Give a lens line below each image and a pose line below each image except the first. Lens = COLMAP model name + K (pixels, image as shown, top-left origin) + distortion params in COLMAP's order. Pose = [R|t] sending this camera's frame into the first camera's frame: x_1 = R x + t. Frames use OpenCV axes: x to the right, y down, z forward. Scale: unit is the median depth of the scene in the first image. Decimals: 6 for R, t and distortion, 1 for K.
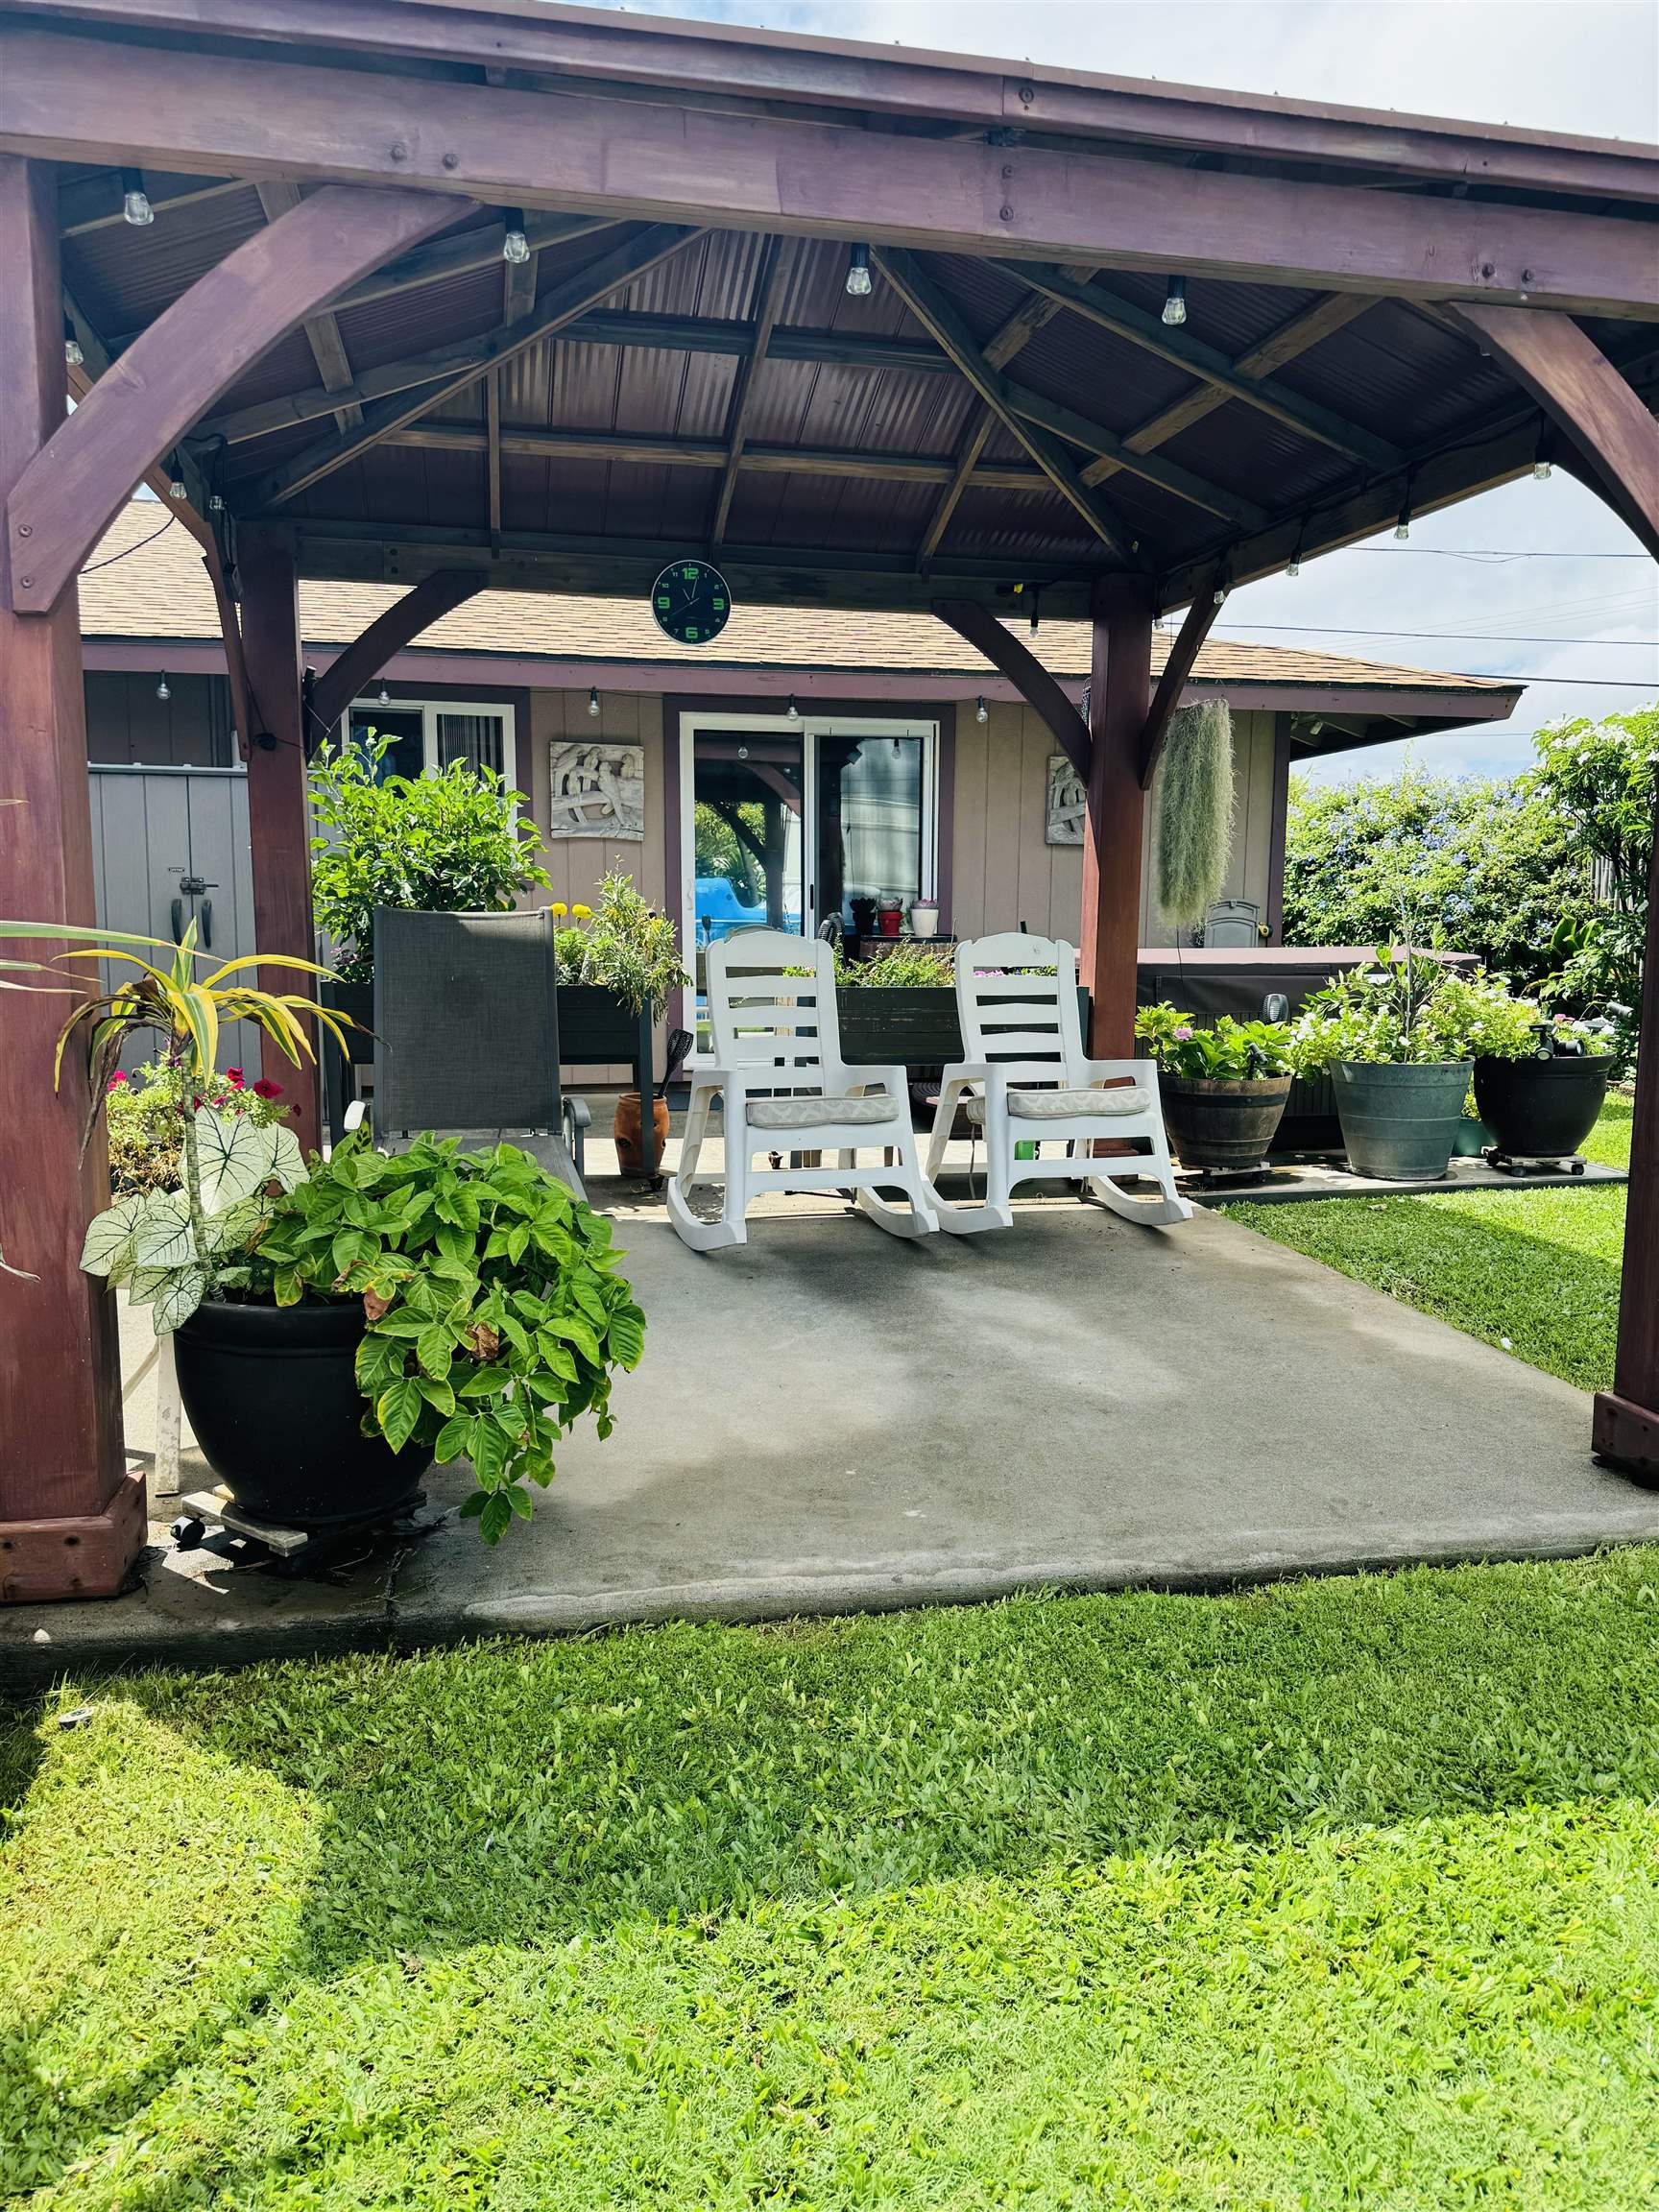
lens RADIAL K [[1540.5, 0, 841.5], [0, 1540.5, 1119.6], [0, 0, 1]] dist [0.086317, -0.142618]
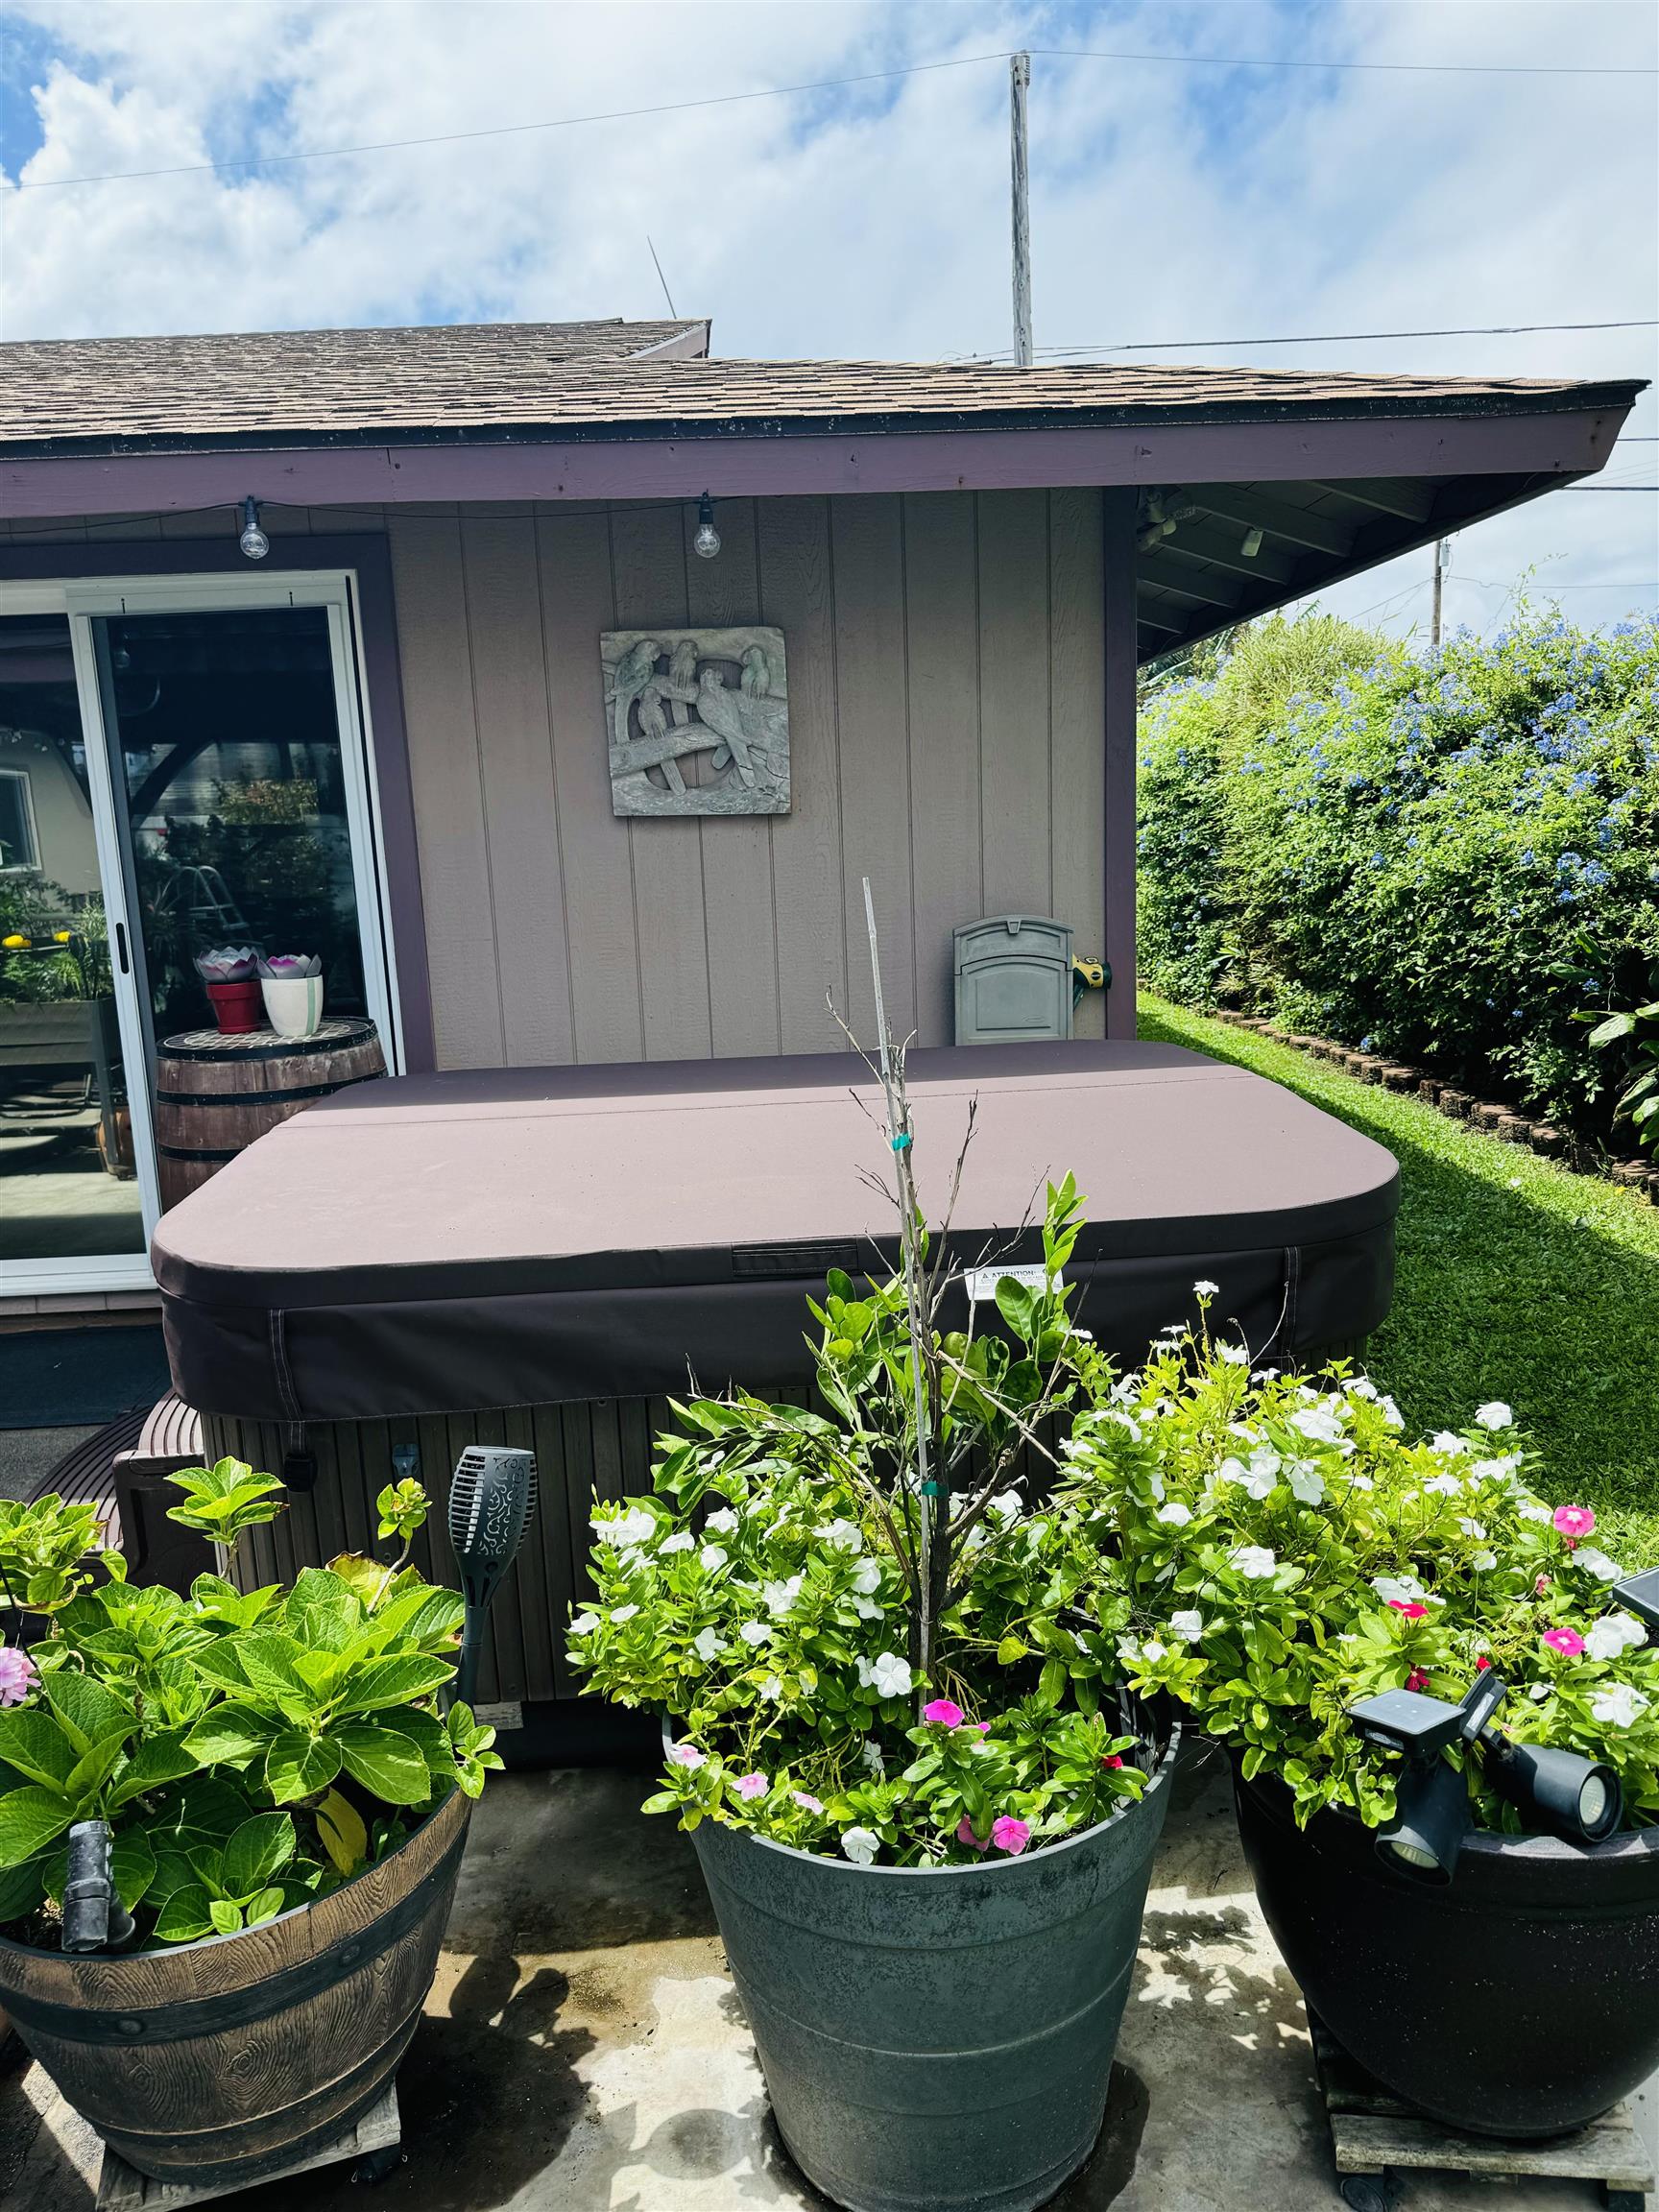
lens RADIAL K [[1540.5, 0, 841.5], [0, 1540.5, 1119.6], [0, 0, 1]] dist [0.086317, -0.142618]
pose [[0.988324, -0.018394, -0.151254, 0.226863], [0.027073, 0.998090, 0.055525, -0.090289], [0.149944, -0.058972, 0.986934, 0.437632]]
